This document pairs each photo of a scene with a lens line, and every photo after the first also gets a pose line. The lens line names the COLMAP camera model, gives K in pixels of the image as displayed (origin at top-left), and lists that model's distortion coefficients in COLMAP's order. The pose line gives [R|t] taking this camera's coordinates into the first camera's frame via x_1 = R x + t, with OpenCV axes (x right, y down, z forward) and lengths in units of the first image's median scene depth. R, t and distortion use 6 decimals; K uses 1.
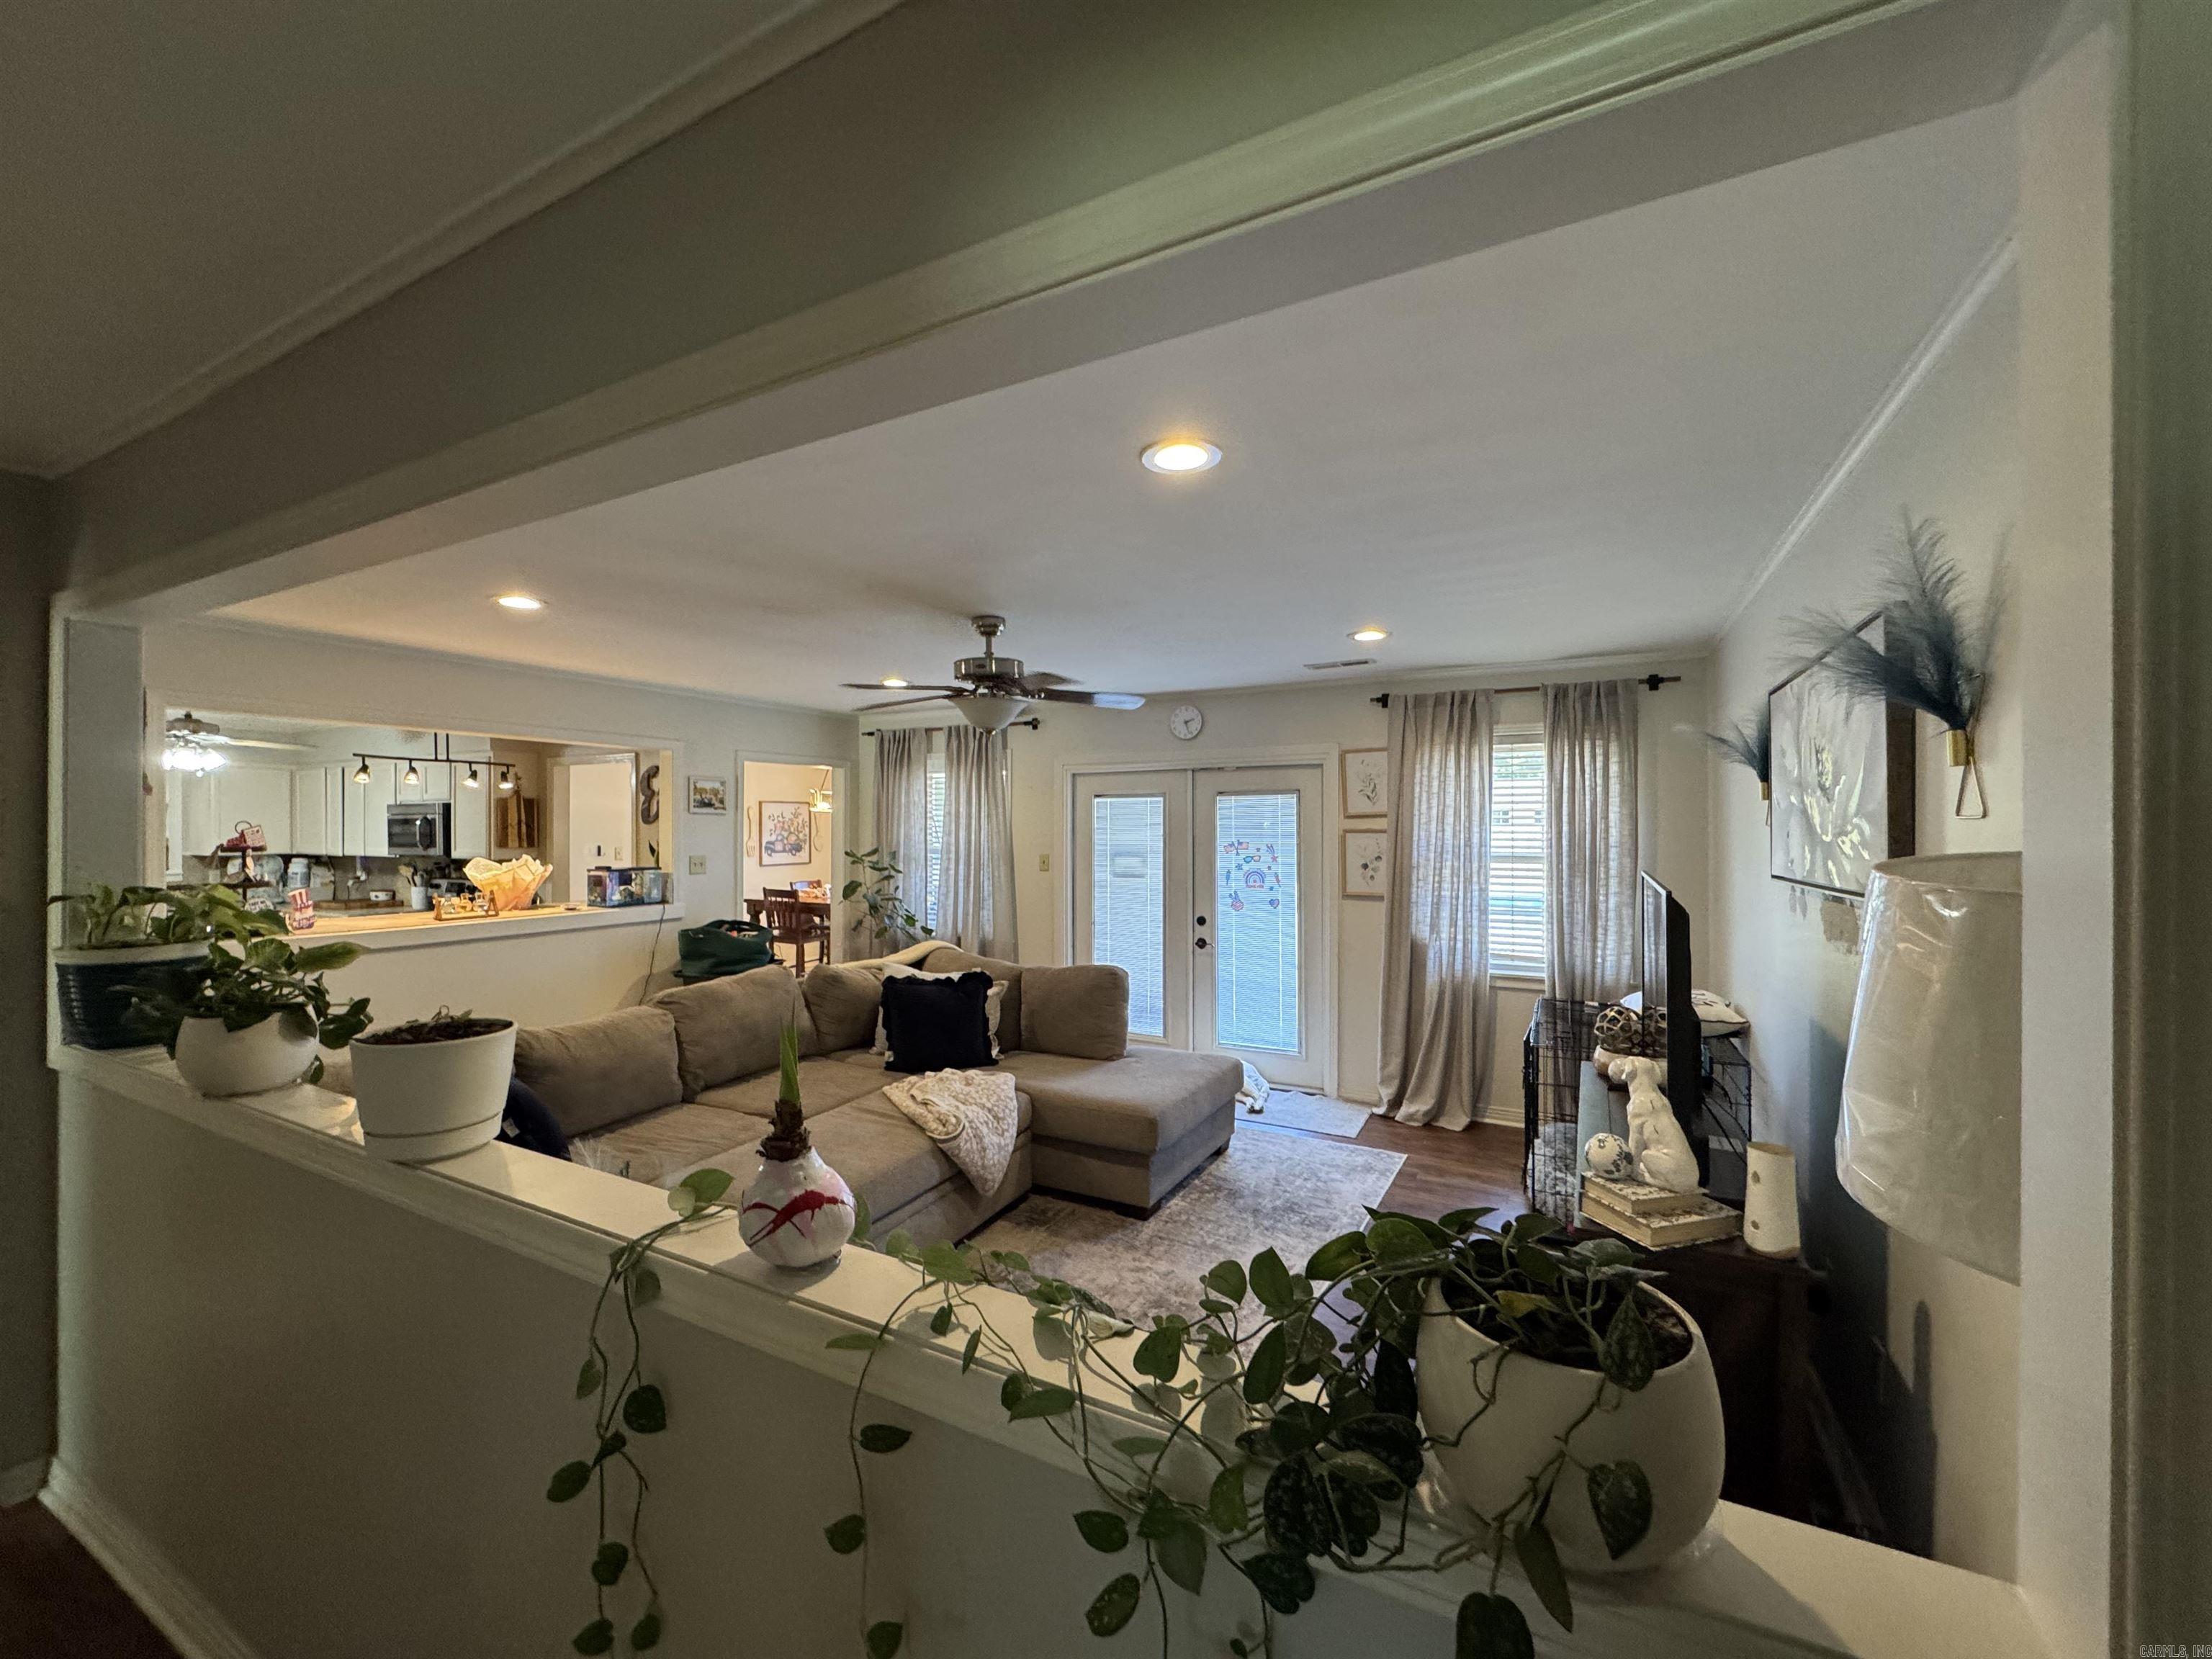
lens RADIAL K [[887.8, 0, 1105.0], [0, 887.8, 828.3], [0, 0, 1]] dist [-0.007384, 0.001032]
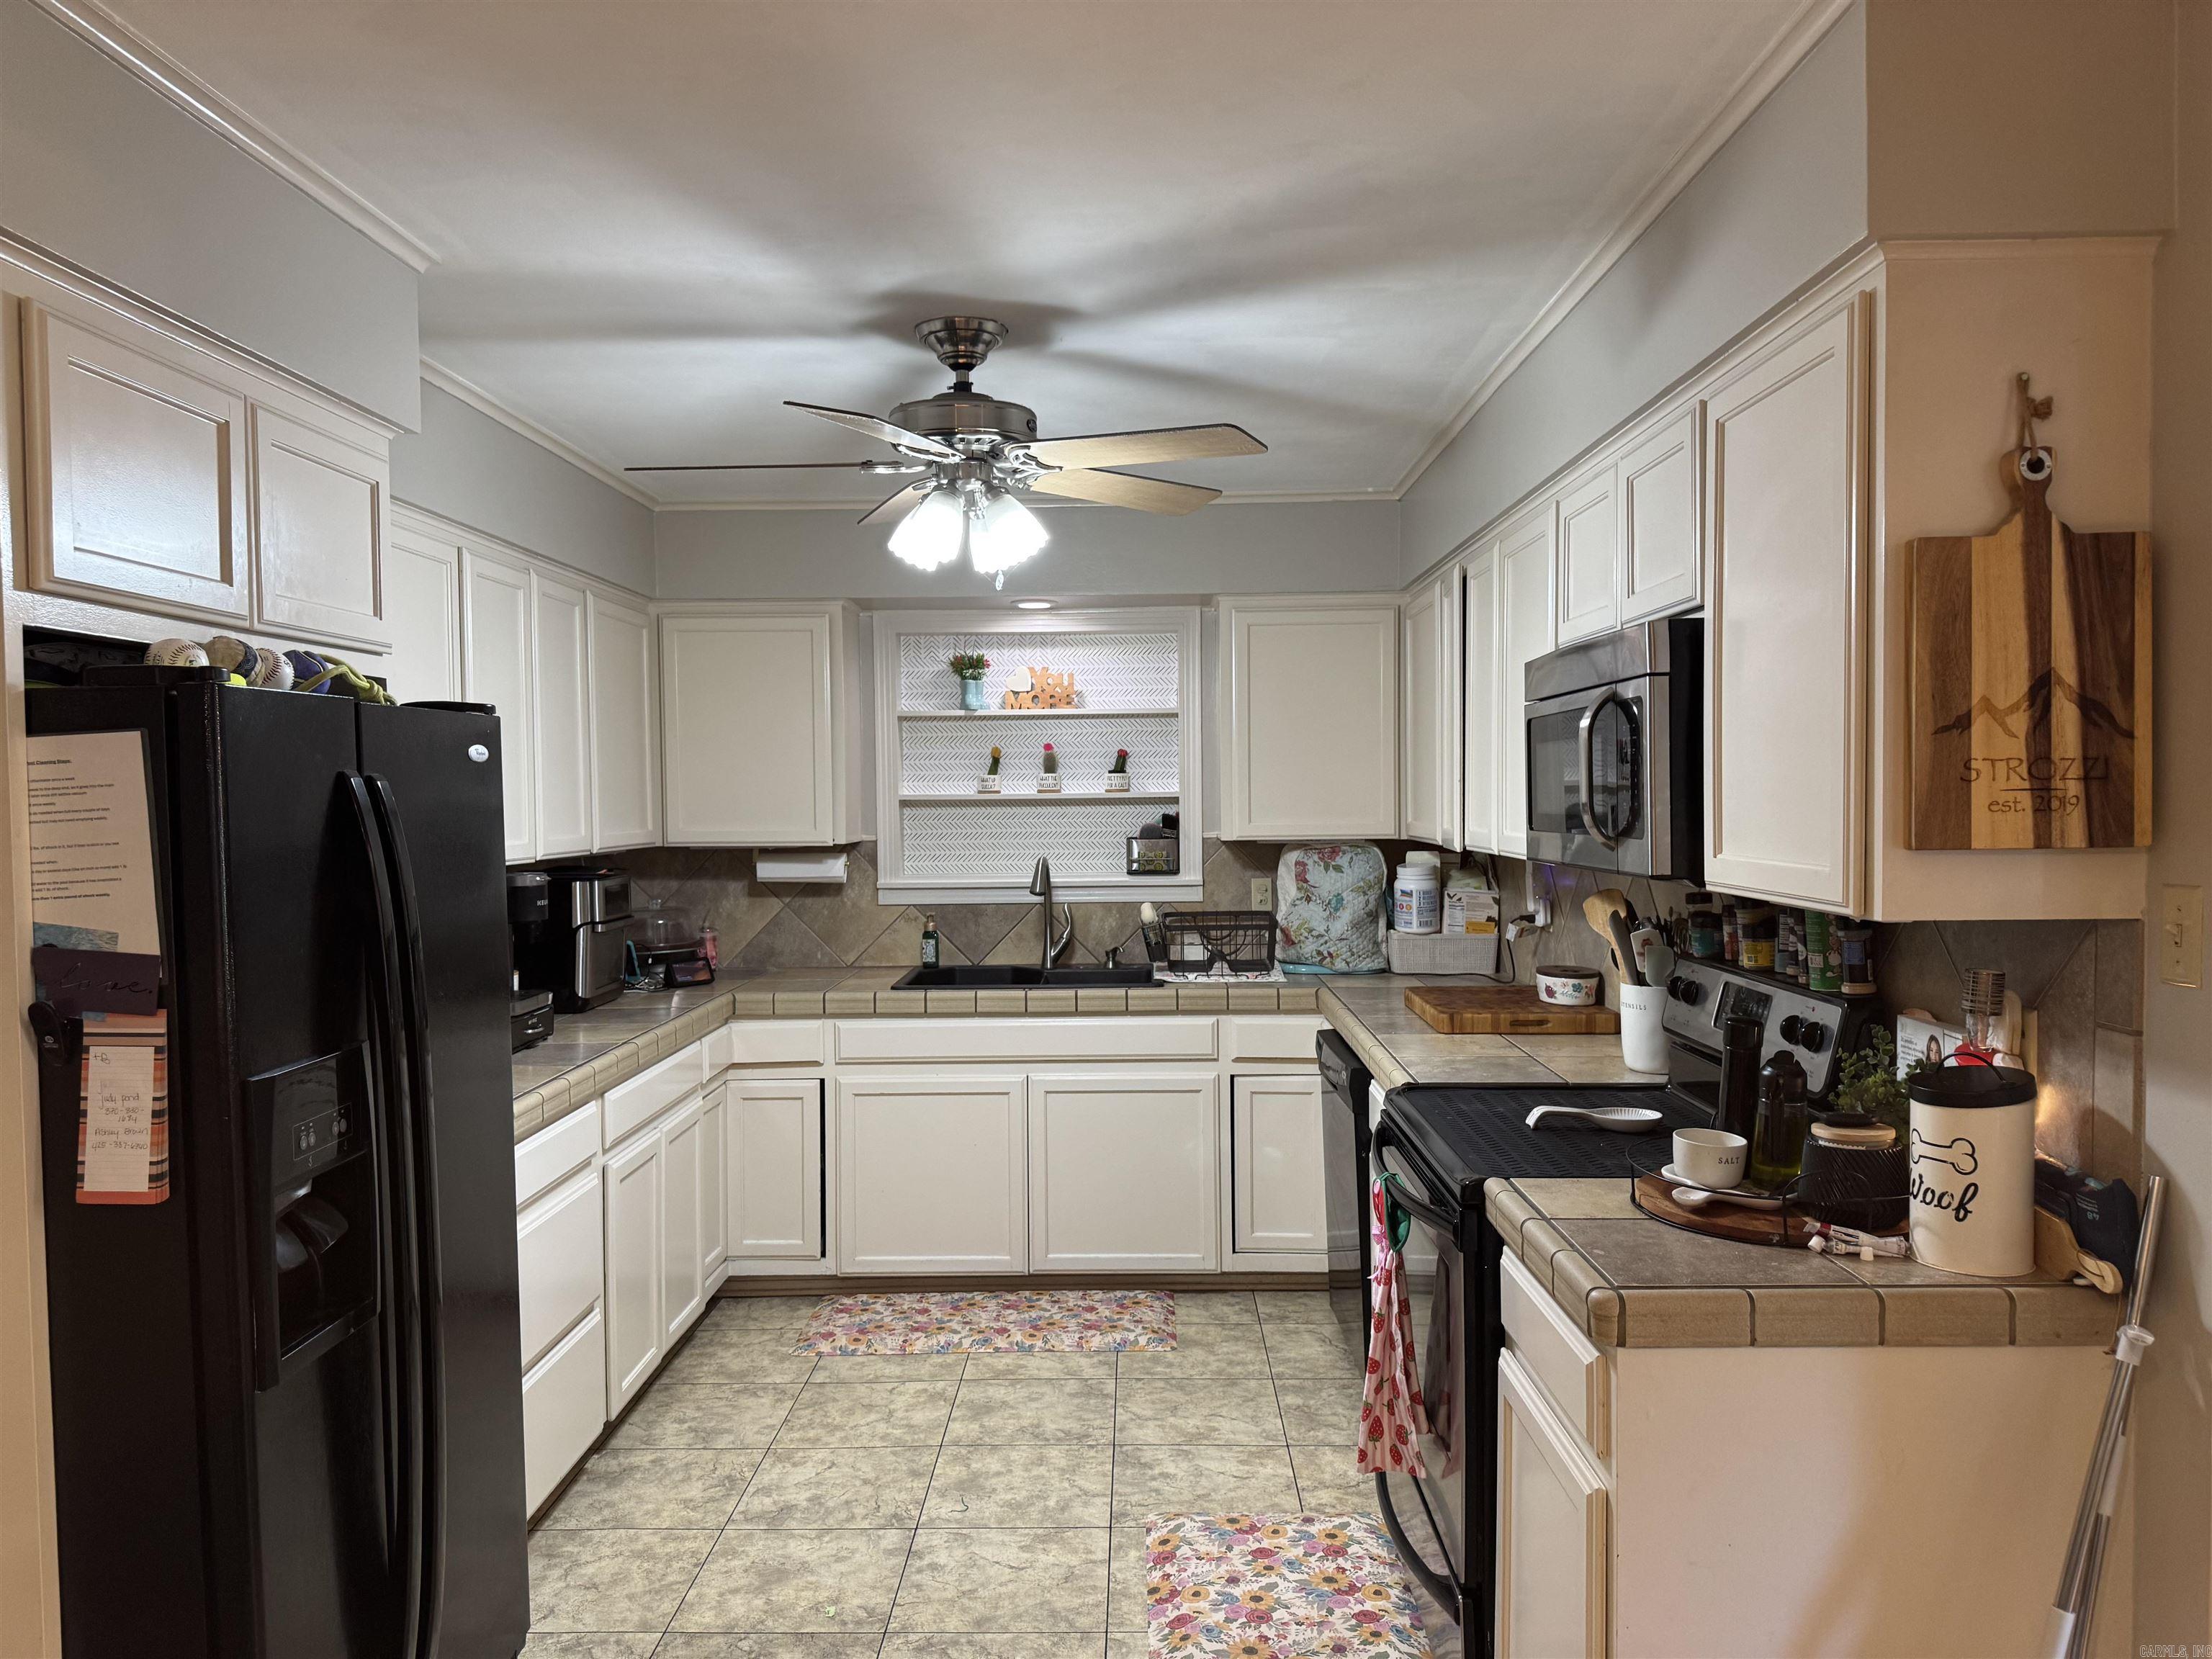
lens RADIAL K [[1554.8, 0, 1105.9], [0, 1554.8, 833.5], [0, 0, 1]] dist [-0.002158, -0.000577]
pose [[0.447551, 0.020742, -0.894018, -0.463593], [0.010062, 0.999551, 0.028228, 0.008846], [0.894202, -0.021629, 0.447141, 0.690742]]
